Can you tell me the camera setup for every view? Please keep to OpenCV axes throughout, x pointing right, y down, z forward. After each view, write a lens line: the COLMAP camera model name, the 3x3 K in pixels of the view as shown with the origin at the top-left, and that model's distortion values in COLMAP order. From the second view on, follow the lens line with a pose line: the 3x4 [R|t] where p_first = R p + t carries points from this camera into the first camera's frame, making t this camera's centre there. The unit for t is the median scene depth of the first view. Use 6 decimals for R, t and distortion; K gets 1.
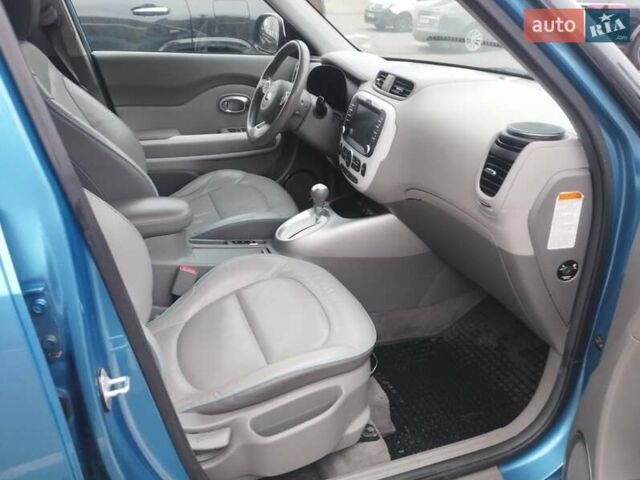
lens RADIAL K [[532.4, 0, 318.6], [0, 532.4, 241.7], [0, 0, 1]] dist [0.107680, -0.126268]
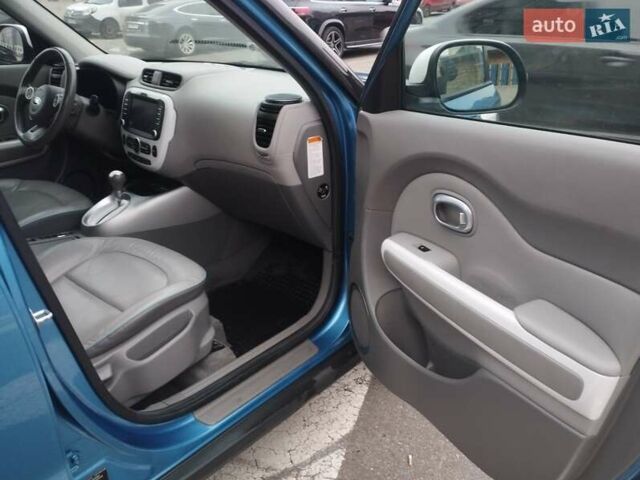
lens RADIAL K [[532.4, 0, 318.6], [0, 532.4, 241.7], [0, 0, 1]] dist [0.107680, -0.126268]
pose [[0.878703, -0.214447, 0.426490, -0.148566], [0.217531, 0.975143, 0.042139, 0.089637], [-0.424925, 0.055747, 0.903510, -0.224155]]
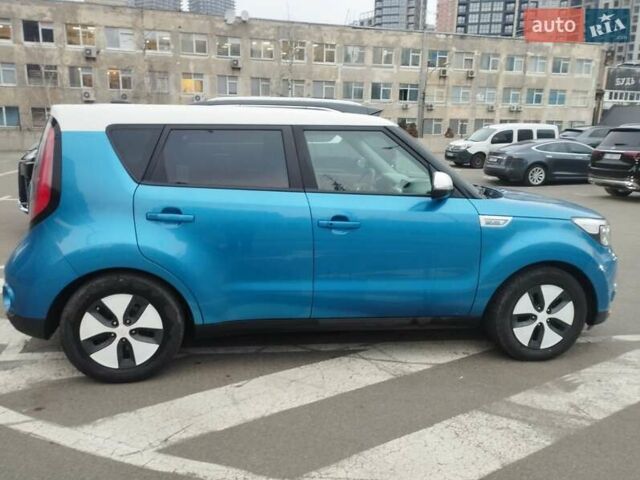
lens RADIAL K [[532.4, 0, 318.6], [0, 532.4, 241.7], [0, 0, 1]] dist [0.107680, -0.126268]
pose [[0.985688, 0.043980, -0.162739, 0.164157], [-0.080026, 0.971734, -0.222101, 0.609381], [0.148371, 0.231946, 0.961346, -1.539756]]
